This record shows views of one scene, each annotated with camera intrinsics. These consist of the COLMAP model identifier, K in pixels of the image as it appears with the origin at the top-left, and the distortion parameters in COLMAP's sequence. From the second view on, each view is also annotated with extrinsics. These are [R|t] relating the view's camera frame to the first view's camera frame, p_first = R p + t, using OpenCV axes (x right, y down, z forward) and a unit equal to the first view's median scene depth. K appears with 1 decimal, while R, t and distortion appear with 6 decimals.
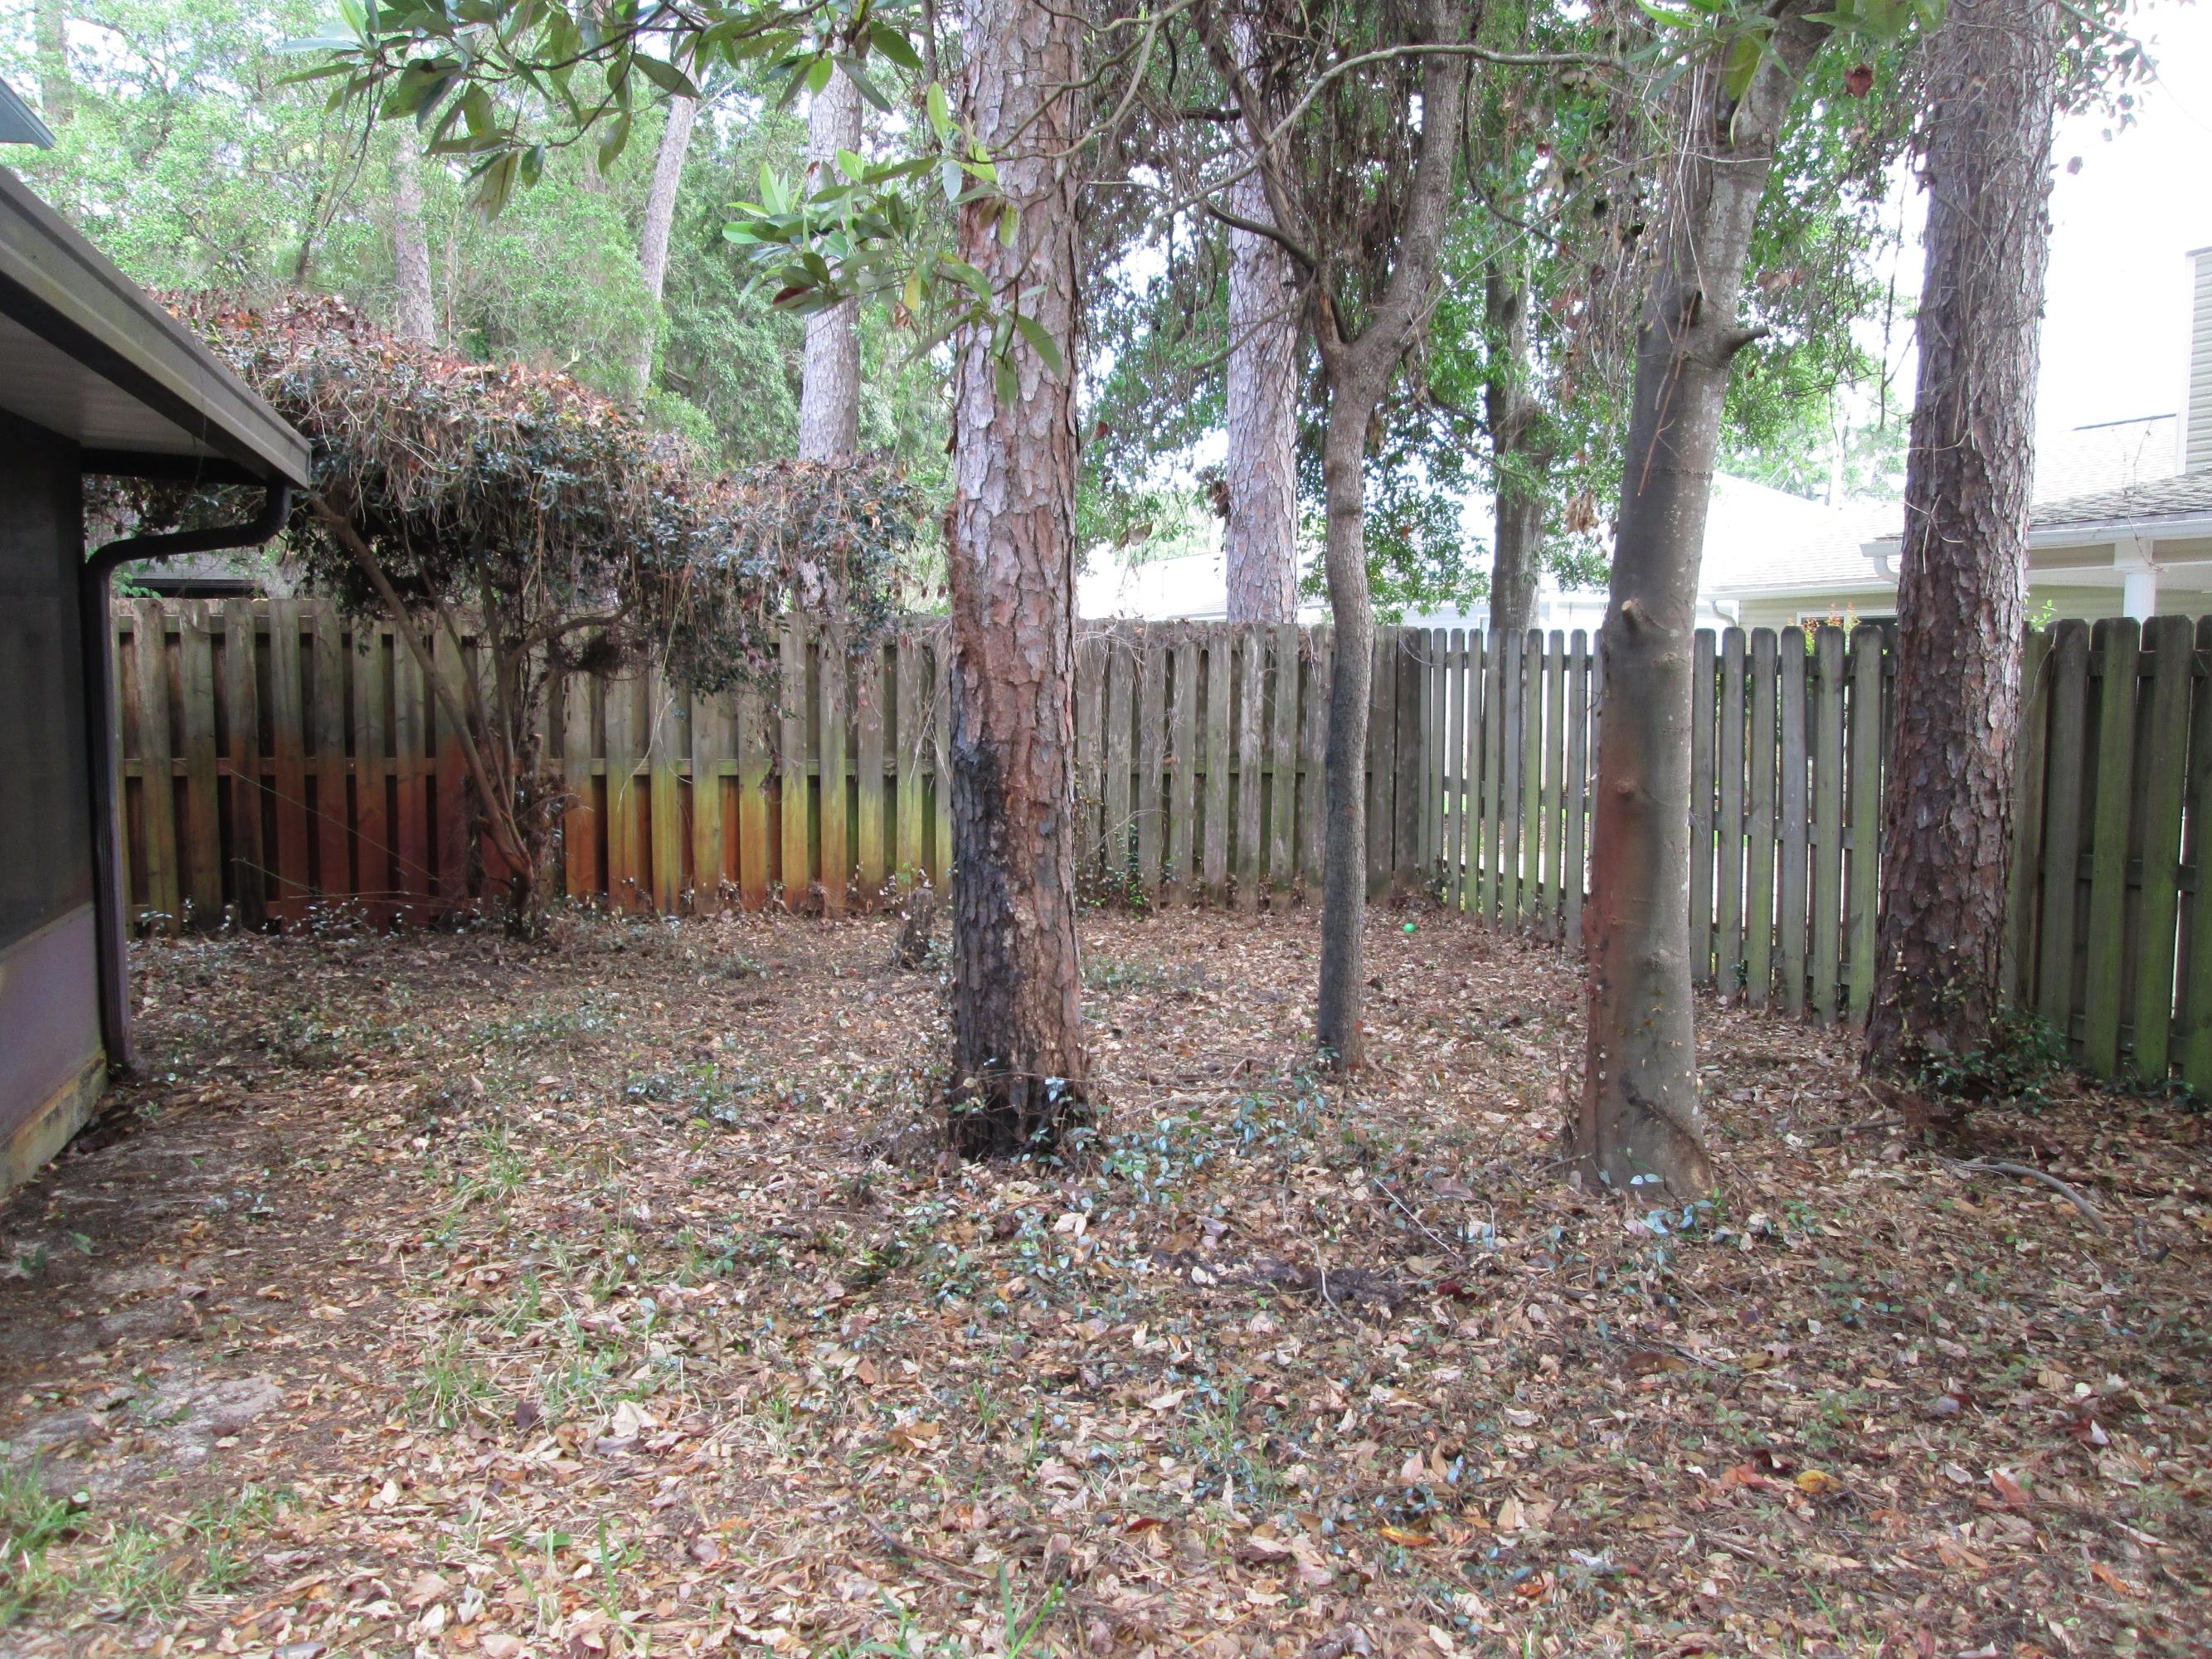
lens RADIAL K [[1836.1, 0, 1105.2], [0, 1836.1, 826.8], [0, 0, 1]] dist [-0.055276, 0.030596]
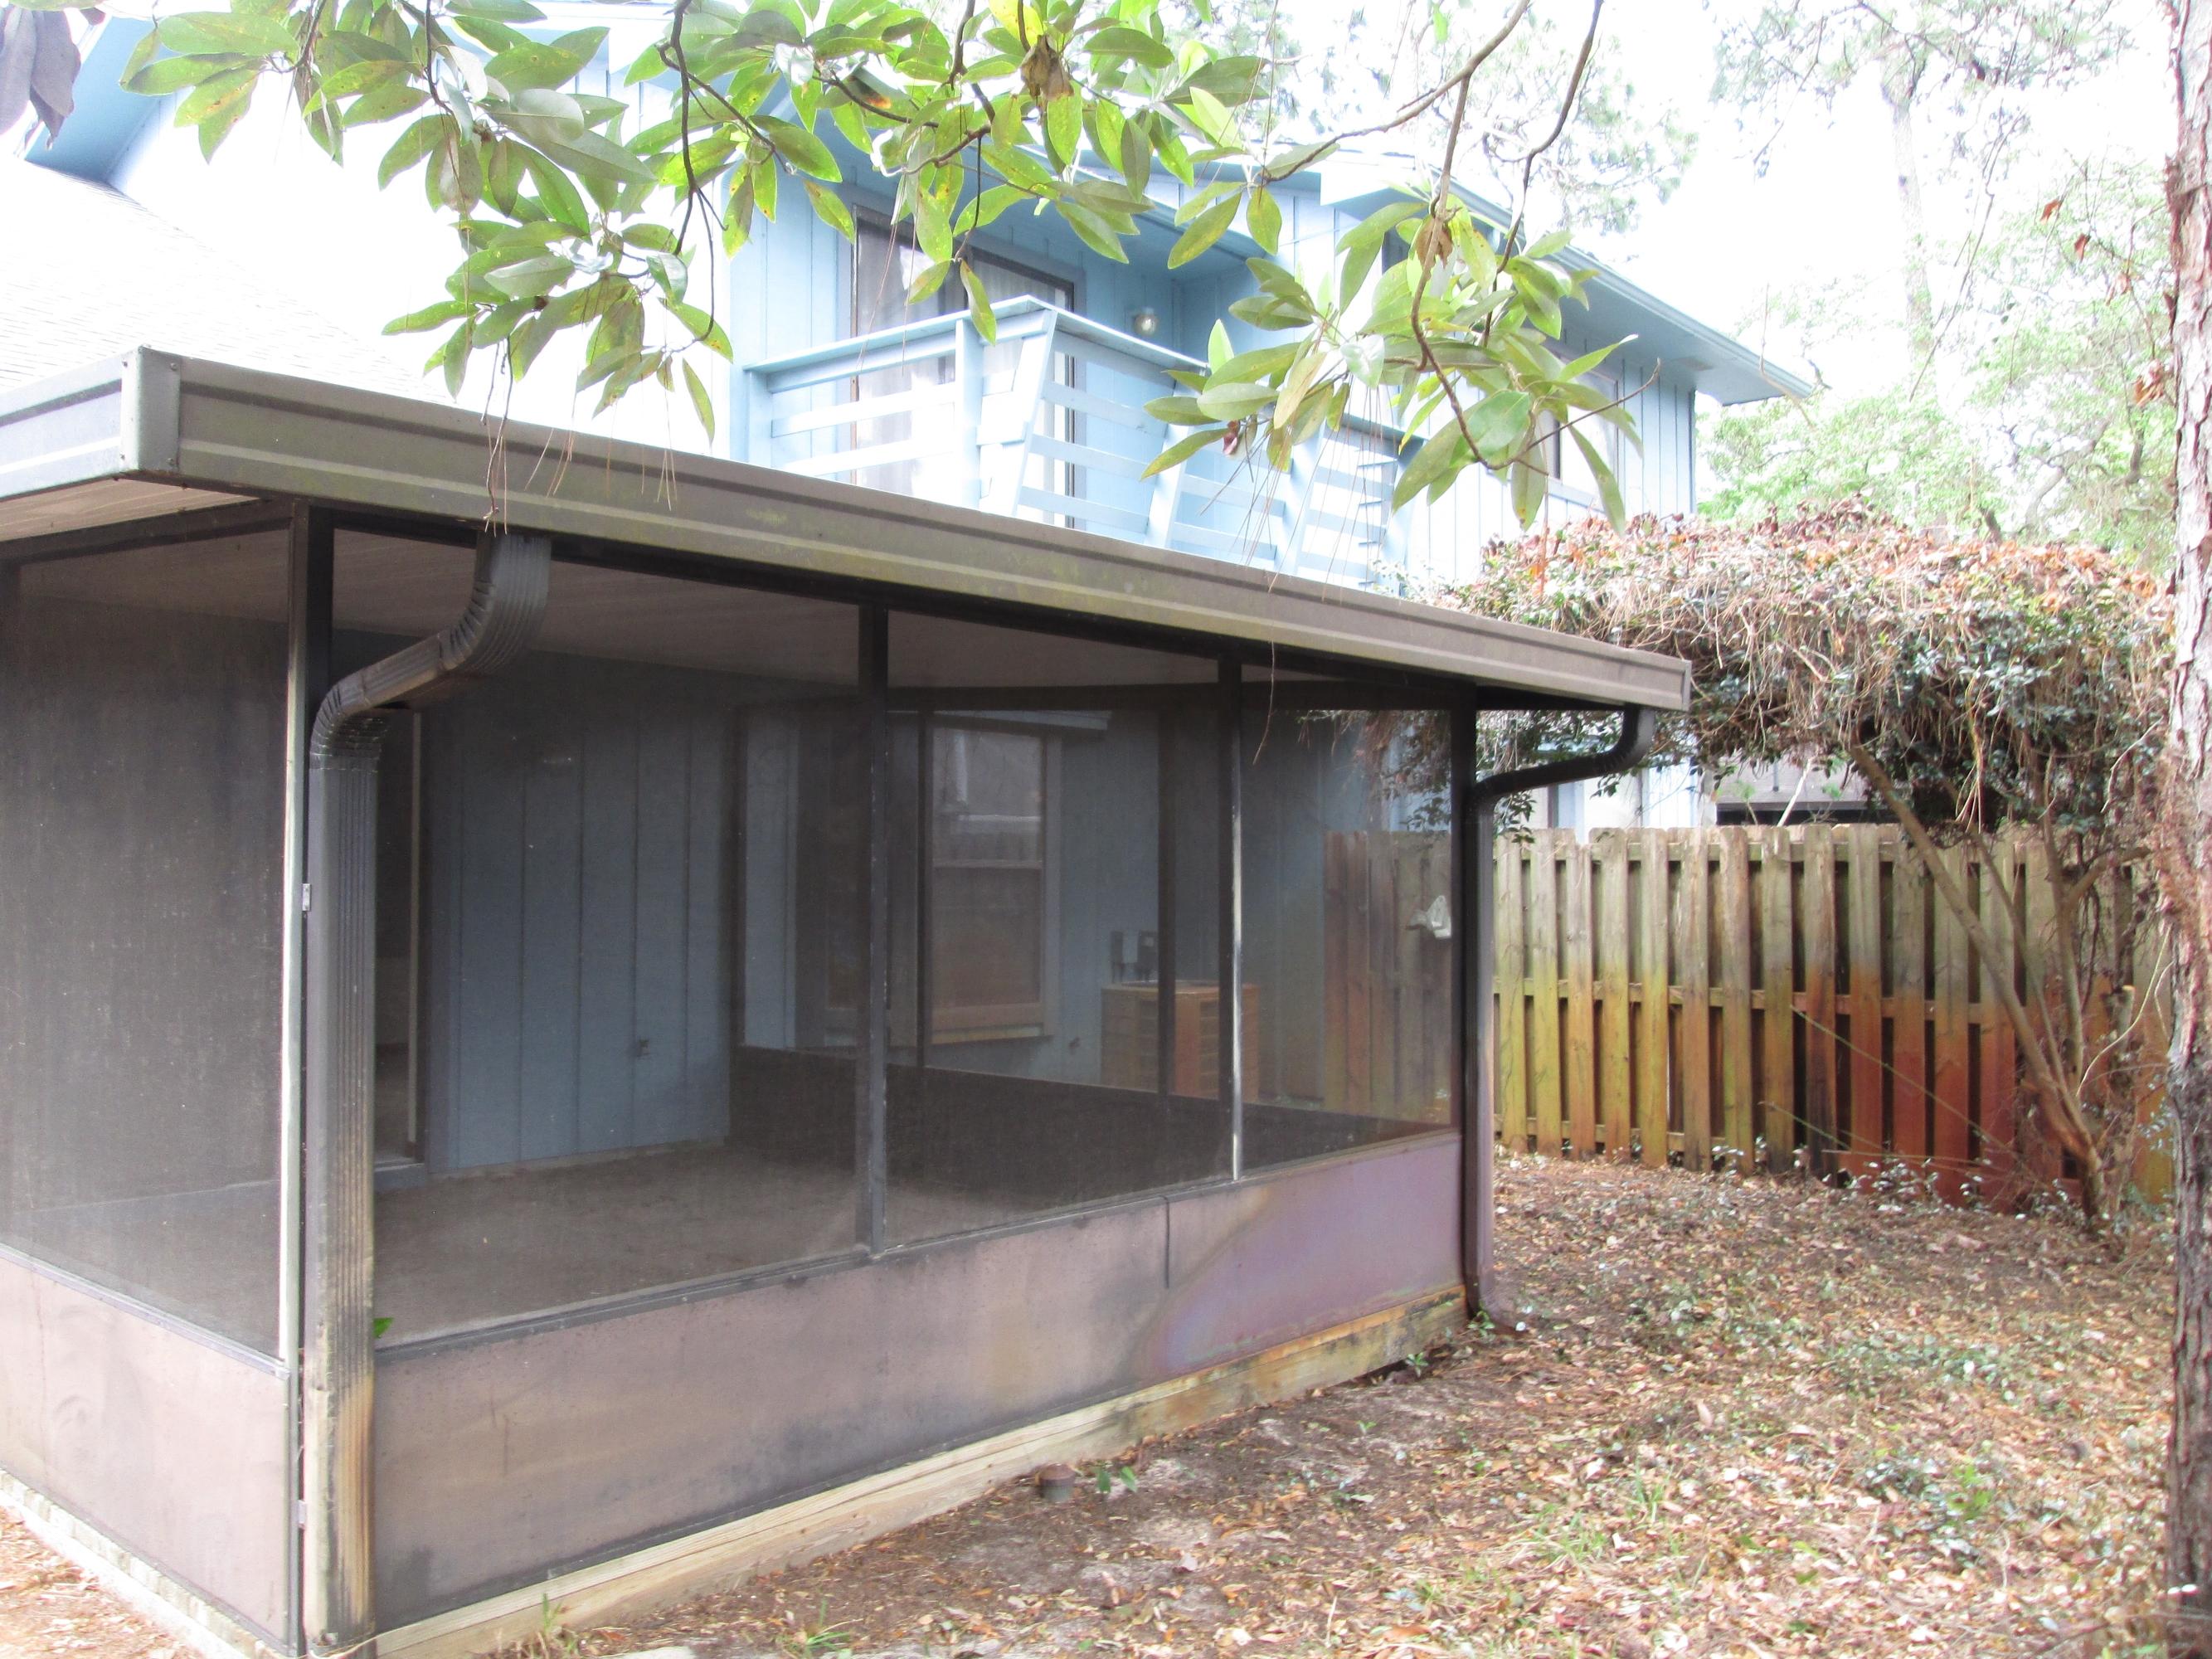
lens RADIAL K [[1836.1, 0, 1106.9], [0, 1836.1, 827.5], [0, 0, 1]] dist [-0.055276, 0.030596]
pose [[0.536838, -0.014604, -0.843559, 0.125048], [-0.087143, 0.993543, -0.072658, -0.023417], [0.839173, 0.112516, 0.532099, 0.184612]]
